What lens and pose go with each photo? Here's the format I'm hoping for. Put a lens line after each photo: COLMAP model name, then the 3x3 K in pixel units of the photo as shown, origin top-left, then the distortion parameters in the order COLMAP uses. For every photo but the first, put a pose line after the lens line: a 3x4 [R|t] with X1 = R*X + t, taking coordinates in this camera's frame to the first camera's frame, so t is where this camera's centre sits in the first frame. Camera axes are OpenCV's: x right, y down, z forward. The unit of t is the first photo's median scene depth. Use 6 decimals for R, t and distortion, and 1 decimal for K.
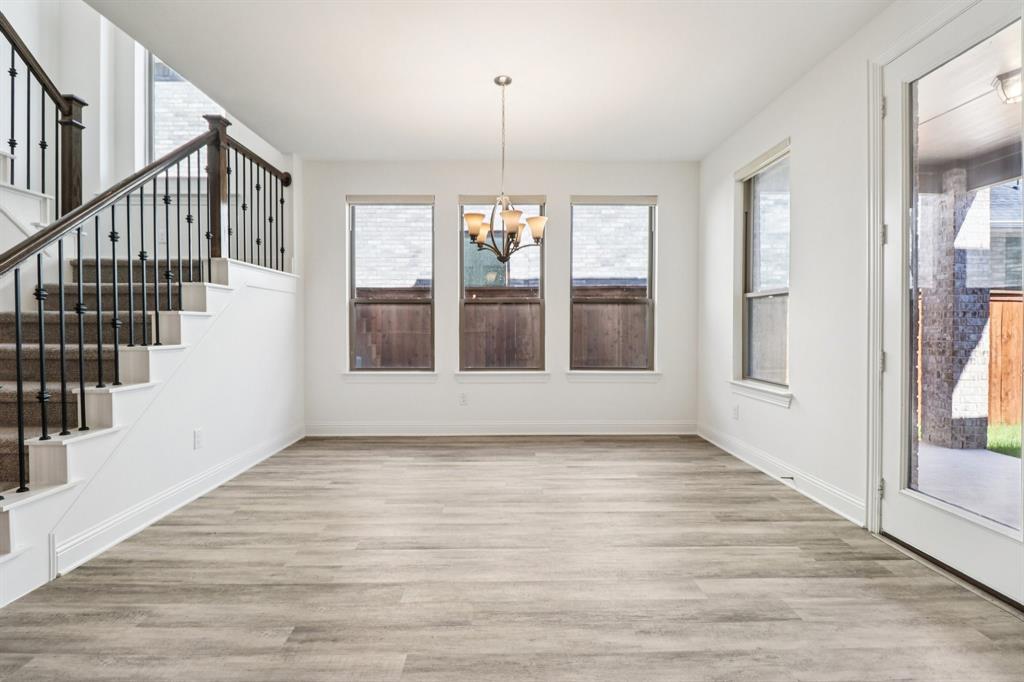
lens RADIAL K [[472.5, 0, 516.4], [0, 472.5, 334.2], [0, 0, 1]] dist [-0.003543, -0.010246]
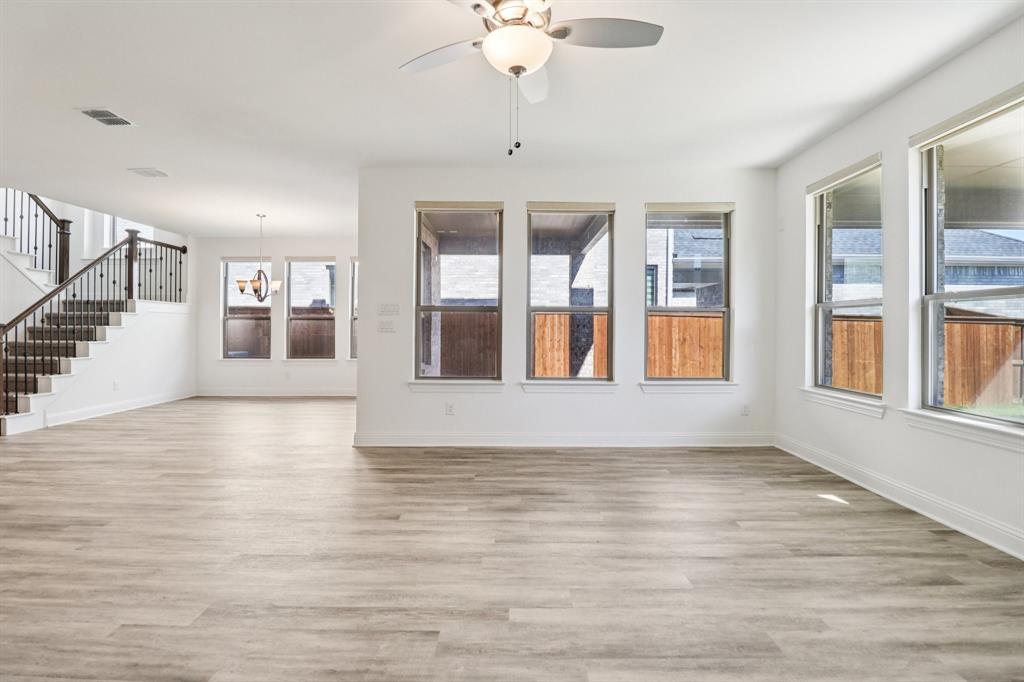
lens RADIAL K [[472.5, 0, 512.7], [0, 472.5, 329.2], [0, 0, 1]] dist [-0.003543, -0.010246]
pose [[0.999344, 0.002357, -0.036148, 1.153401], [-0.003075, 0.999799, -0.019821, 0.002835], [0.036094, 0.019919, 0.999150, -1.027973]]
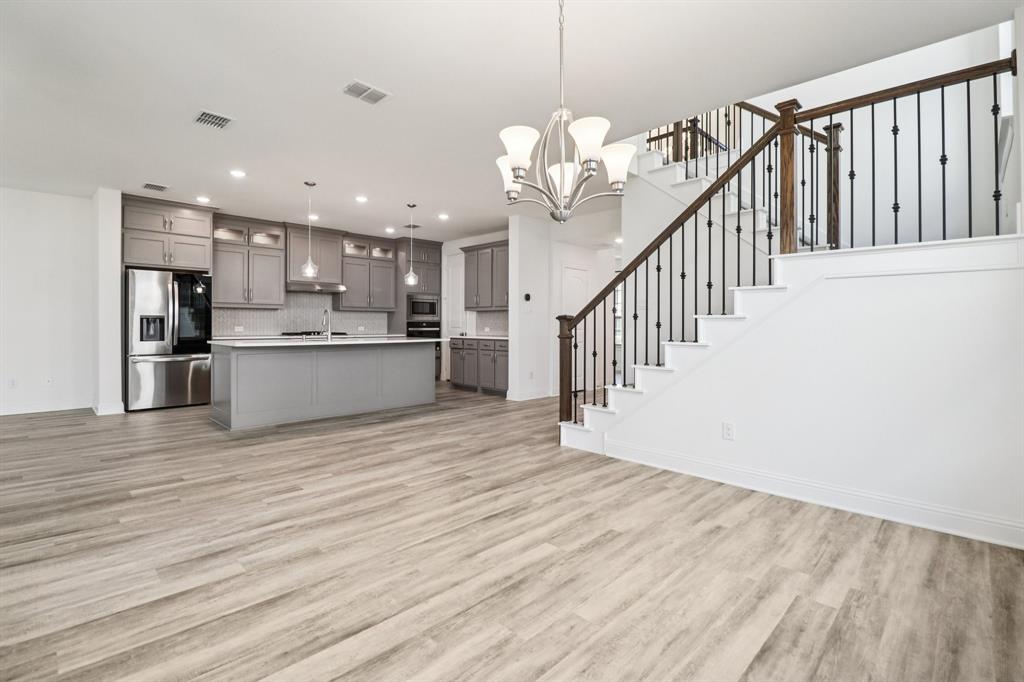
lens RADIAL K [[472.5, 0, 507.5], [0, 472.5, 325.0], [0, 0, 1]] dist [-0.003543, -0.010246]
pose [[-0.730905, -0.002338, -0.682475, 0.426952], [-0.016420, 0.999765, 0.014160, -0.029752], [0.682282, 0.021556, -0.730772, 1.377042]]
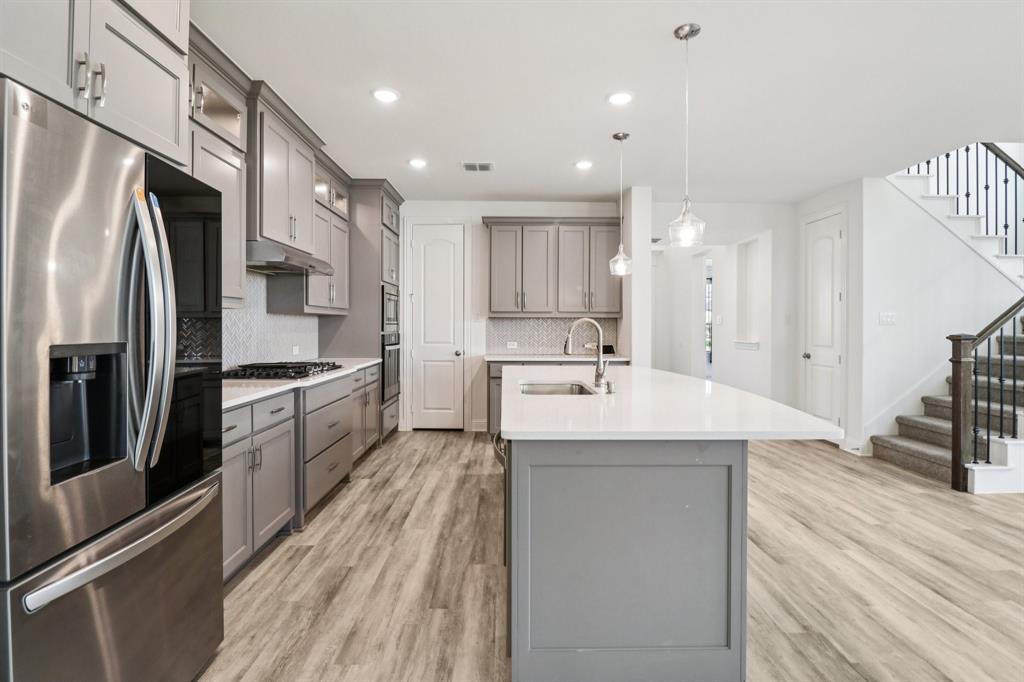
lens RADIAL K [[504.2, 0, 512.3], [0, 504.2, 324.1], [0, 0, 1]] dist [-0.000610, -0.007173]
pose [[-0.011985, -0.002051, -0.999926, 0.582387], [-0.021816, 0.999760, -0.001789, -0.040444], [0.999690, 0.021793, -0.012027, -0.606145]]
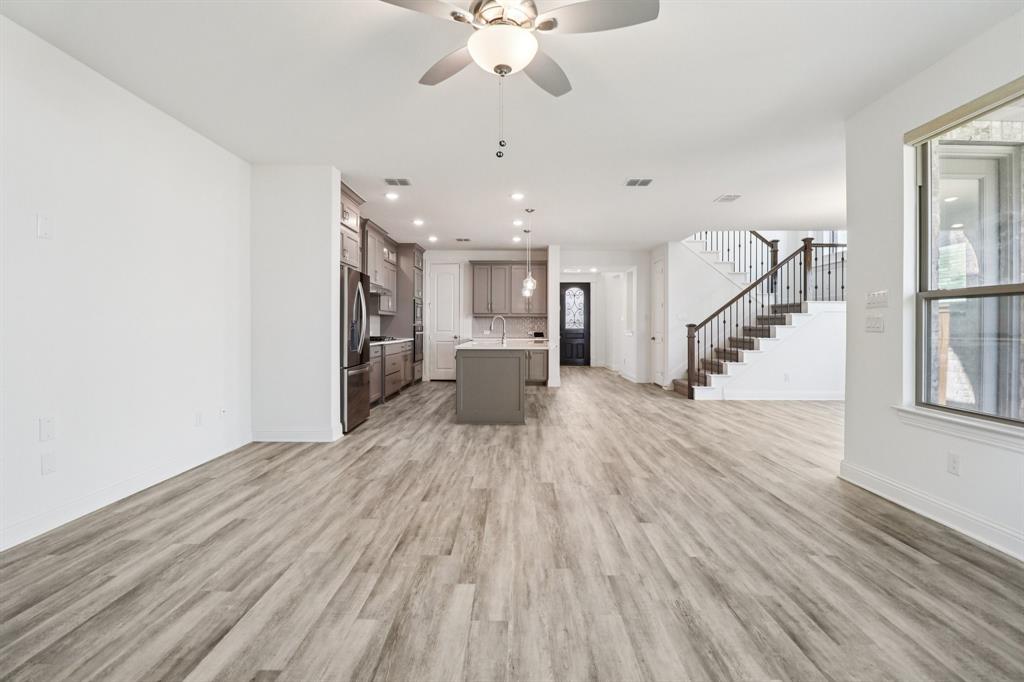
lens RADIAL K [[472.5, 0, 508.8], [0, 472.5, 324.4], [0, 0, 1]] dist [-0.003543, -0.010246]
pose [[-0.046129, -0.004237, -0.998926, 1.789849], [-0.022787, 0.999735, -0.003188, -0.010678], [0.998676, 0.022615, -0.046214, -0.339695]]
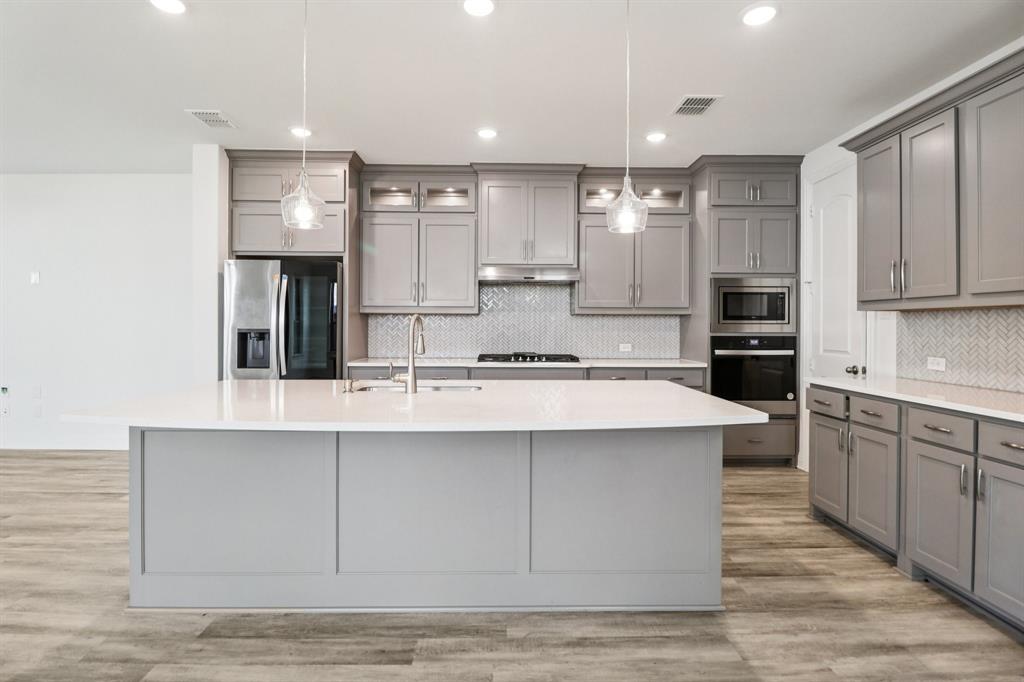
lens RADIAL K [[472.5, 0, 509.6], [0, 472.5, 331.9], [0, 0, 1]] dist [-0.003543, -0.010246]
pose [[-0.999963, -0.003550, 0.007872, -0.481754], [-0.003272, 0.999379, 0.035082, -0.055327], [-0.007991, 0.035055, -0.999353, 0.267079]]
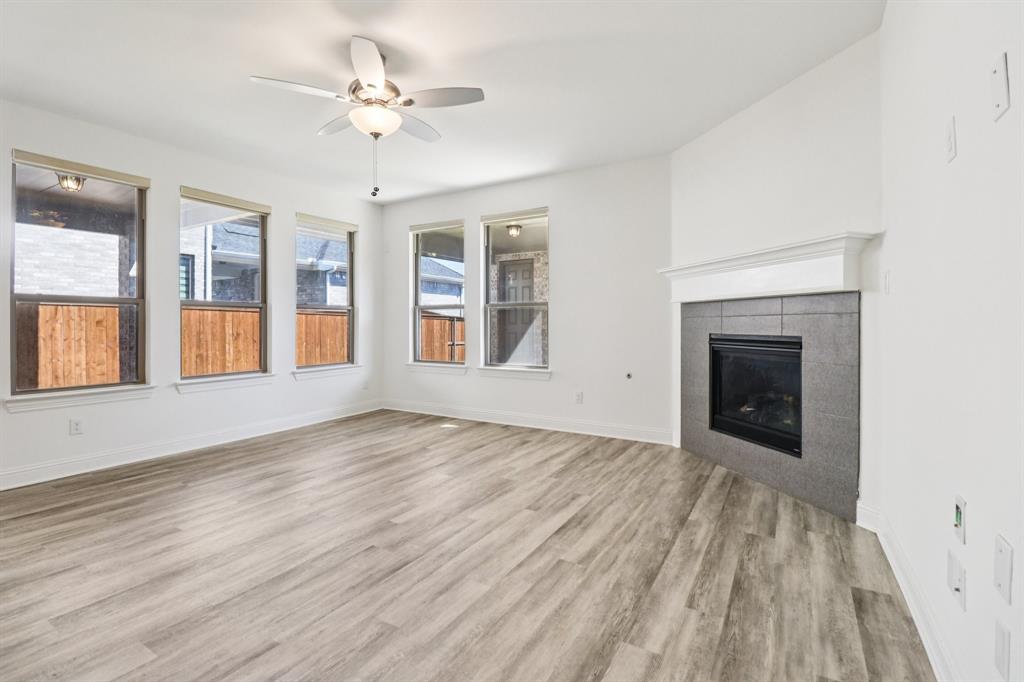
lens RADIAL K [[472.5, 0, 507.1], [0, 472.5, 320.5], [0, 0, 1]] dist [-0.003543, -0.010246]
pose [[0.542774, 0.001123, 0.839878, 0.517303], [0.022041, 0.999636, -0.015581, 0.004037], [-0.839590, 0.026969, 0.542551, -1.071347]]
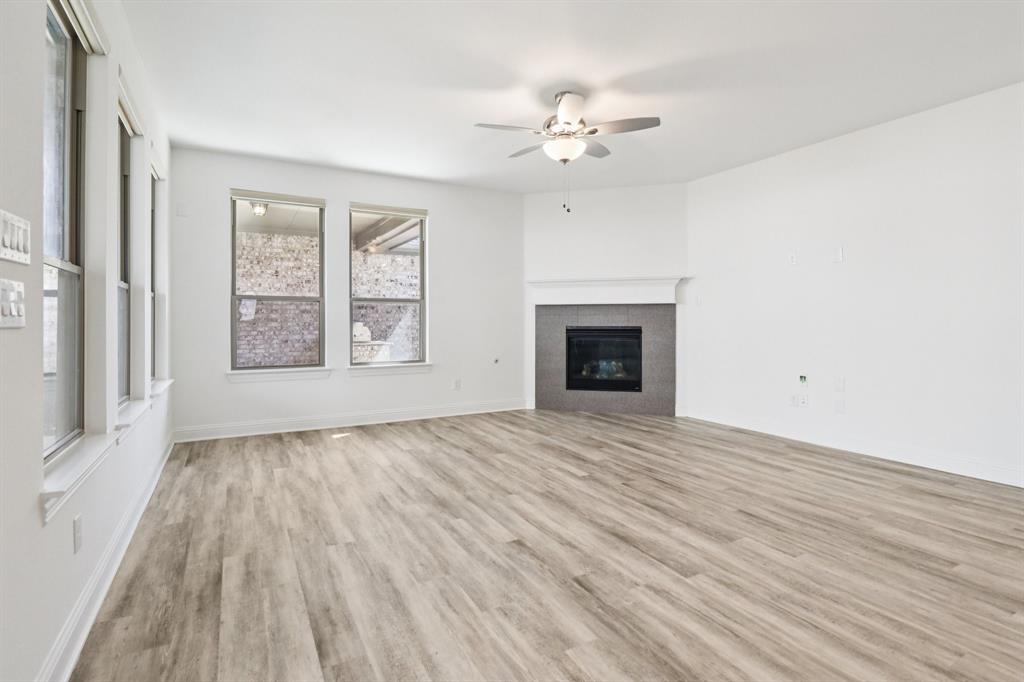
lens RADIAL K [[504.2, 0, 510.7], [0, 504.2, 324.5], [0, 0, 1]] dist [-0.000610, -0.007173]
pose [[-0.454954, -0.008599, 0.890473, 0.178807], [0.019498, 0.999617, 0.019614, -0.018921], [-0.890301, 0.026286, -0.454613, 0.247154]]
